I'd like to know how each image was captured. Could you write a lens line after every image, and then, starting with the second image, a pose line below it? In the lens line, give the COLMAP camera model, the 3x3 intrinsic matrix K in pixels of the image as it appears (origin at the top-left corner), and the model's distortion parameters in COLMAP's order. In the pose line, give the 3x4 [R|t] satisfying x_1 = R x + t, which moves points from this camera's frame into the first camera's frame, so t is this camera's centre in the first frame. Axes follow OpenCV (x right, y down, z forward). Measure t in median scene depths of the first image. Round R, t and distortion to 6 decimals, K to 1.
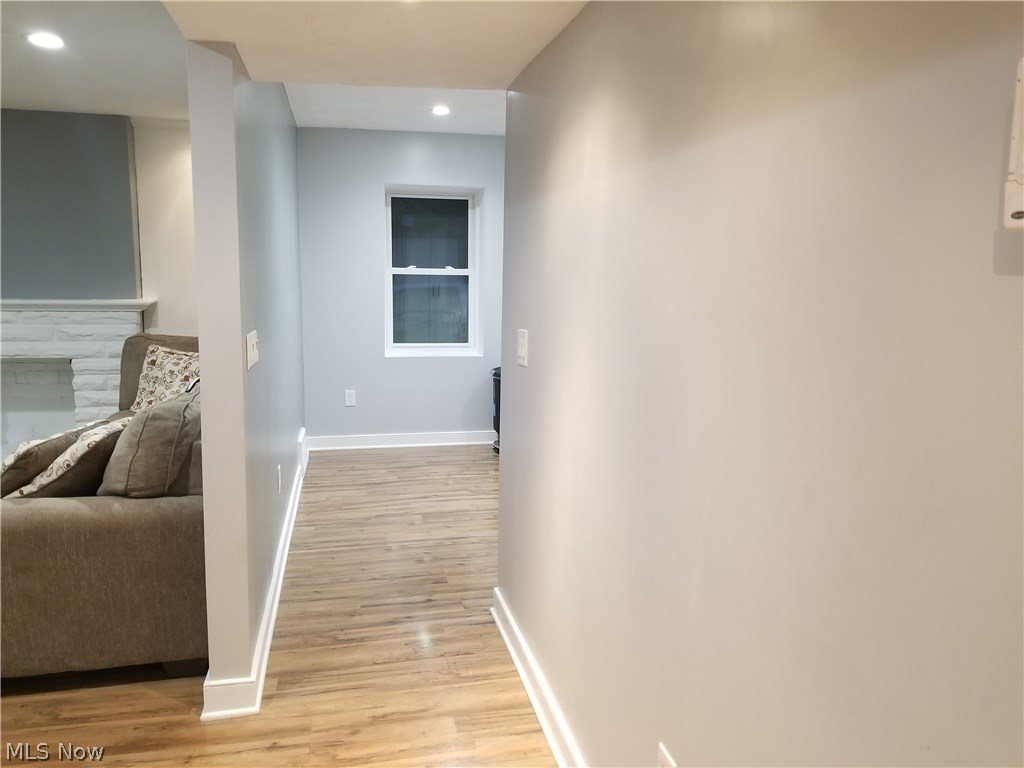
lens RADIAL K [[817.0, 0, 507.4], [0, 817.0, 379.9], [0, 0, 1]] dist [0.070194, -0.119970]
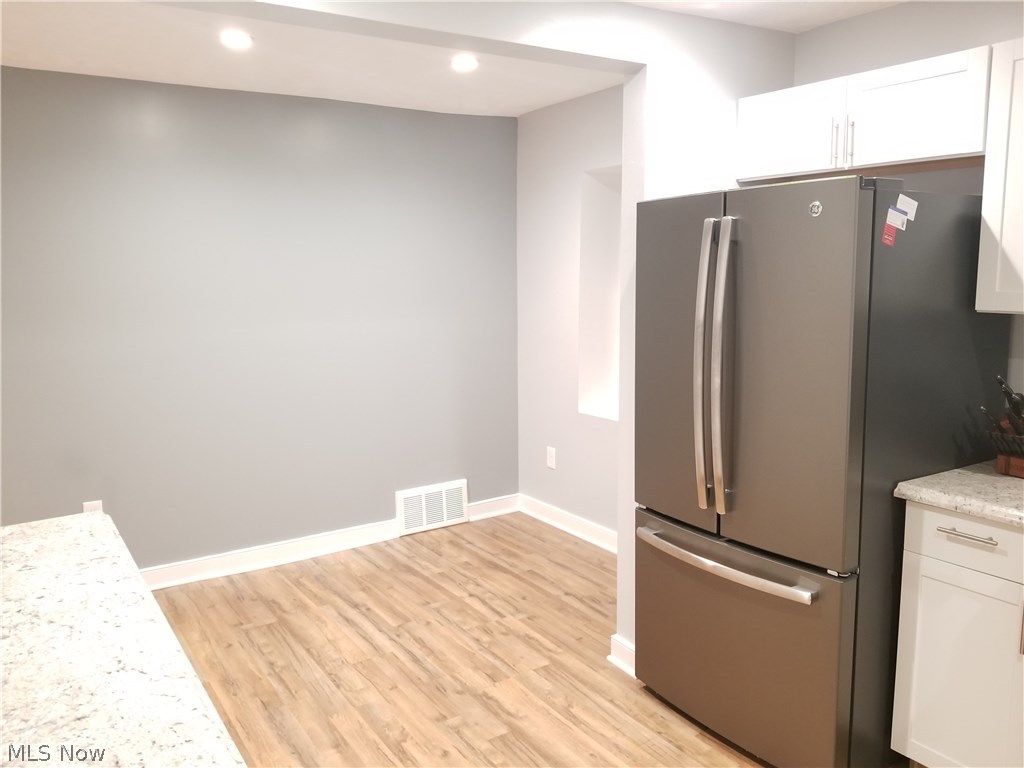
lens RADIAL K [[817.0, 0, 514.5], [0, 817.0, 393.3], [0, 0, 1]] dist [0.070194, -0.119970]
pose [[0.373359, 0.128489, -0.918746, 0.607691], [-0.121999, 0.988561, 0.088674, -0.126373], [0.919630, 0.078979, 0.384764, 0.856123]]
